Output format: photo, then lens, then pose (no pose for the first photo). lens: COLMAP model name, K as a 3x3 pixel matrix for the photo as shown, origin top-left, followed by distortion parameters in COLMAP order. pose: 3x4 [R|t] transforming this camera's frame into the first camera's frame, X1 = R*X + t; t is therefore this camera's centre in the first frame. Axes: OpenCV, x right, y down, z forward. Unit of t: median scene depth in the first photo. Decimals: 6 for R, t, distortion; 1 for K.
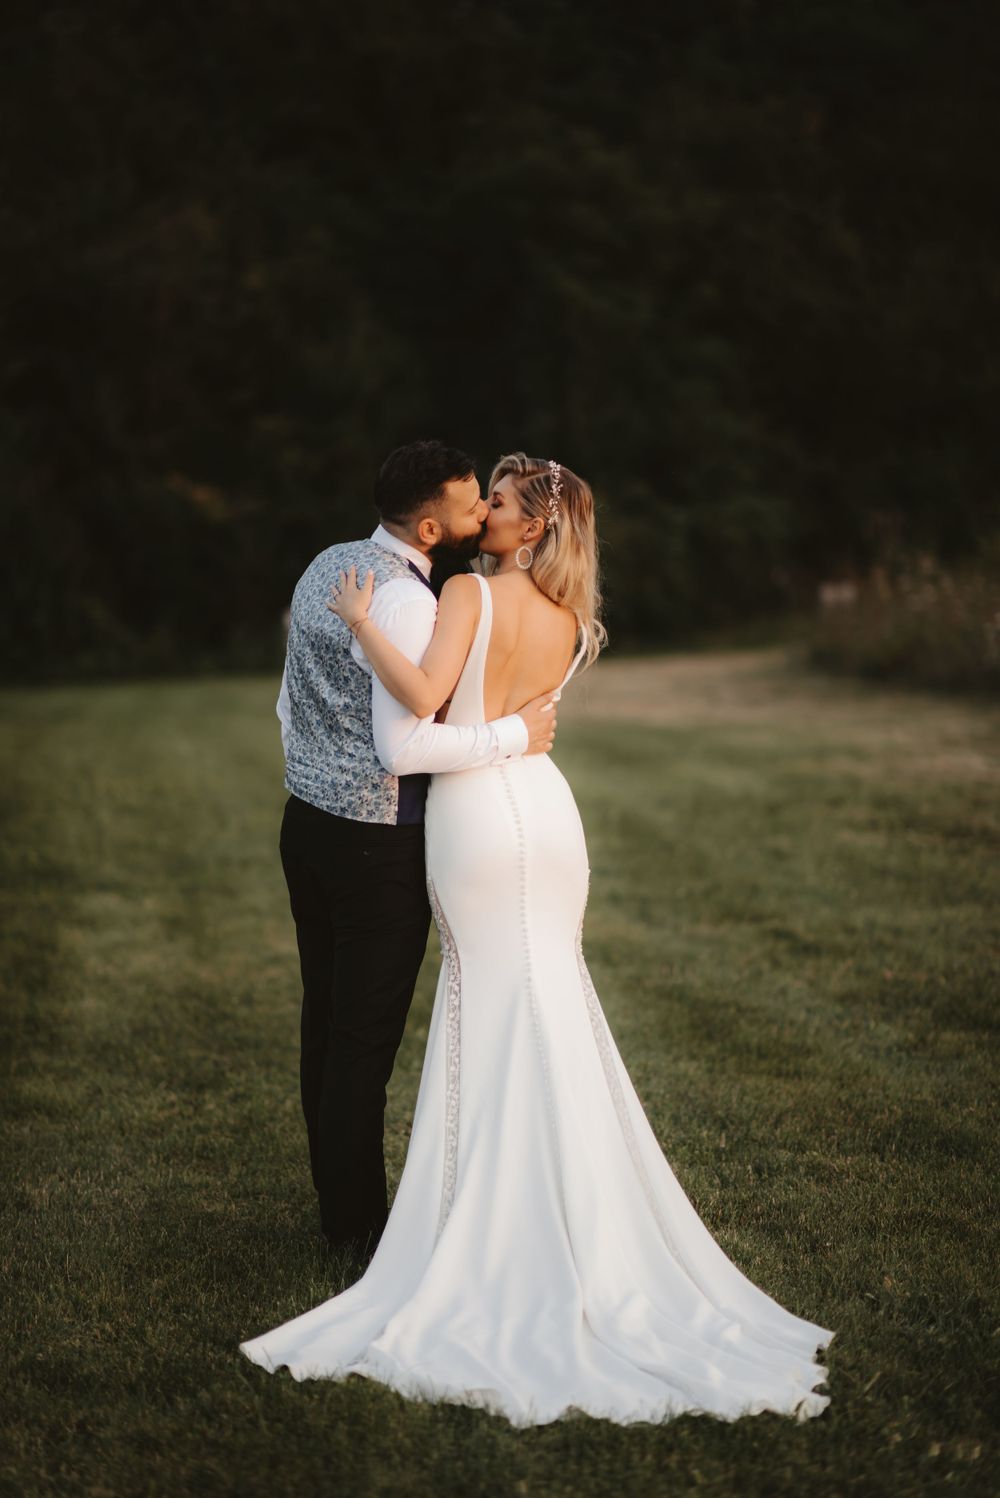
lens RADIAL K [[3640.9, 0, 500.0], [0, 3640.9, 749.0], [0, 0, 1]] dist [-0.035727, -0.744504]
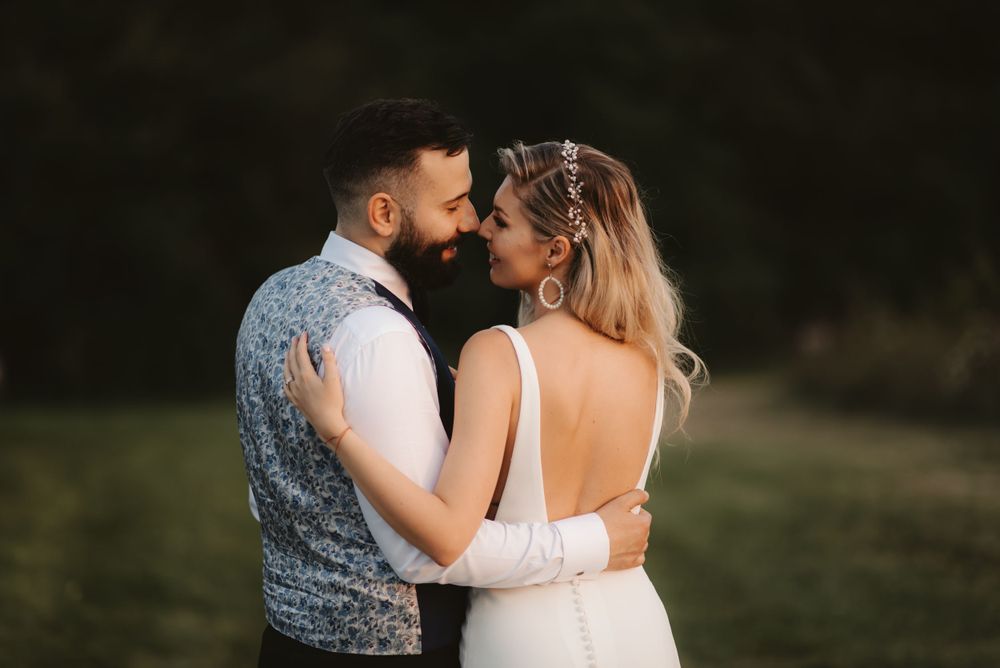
lens RADIAL K [[2430.5, 0, 500.0], [0, 2430.5, 334.0], [0, 0, 1]] dist [-0.035727, -0.744504]
pose [[0.999897, -0.005512, -0.013215, -0.003963], [0.004889, 0.998894, -0.046755, -0.012885], [0.013458, 0.046686, 0.998819, 0.382305]]
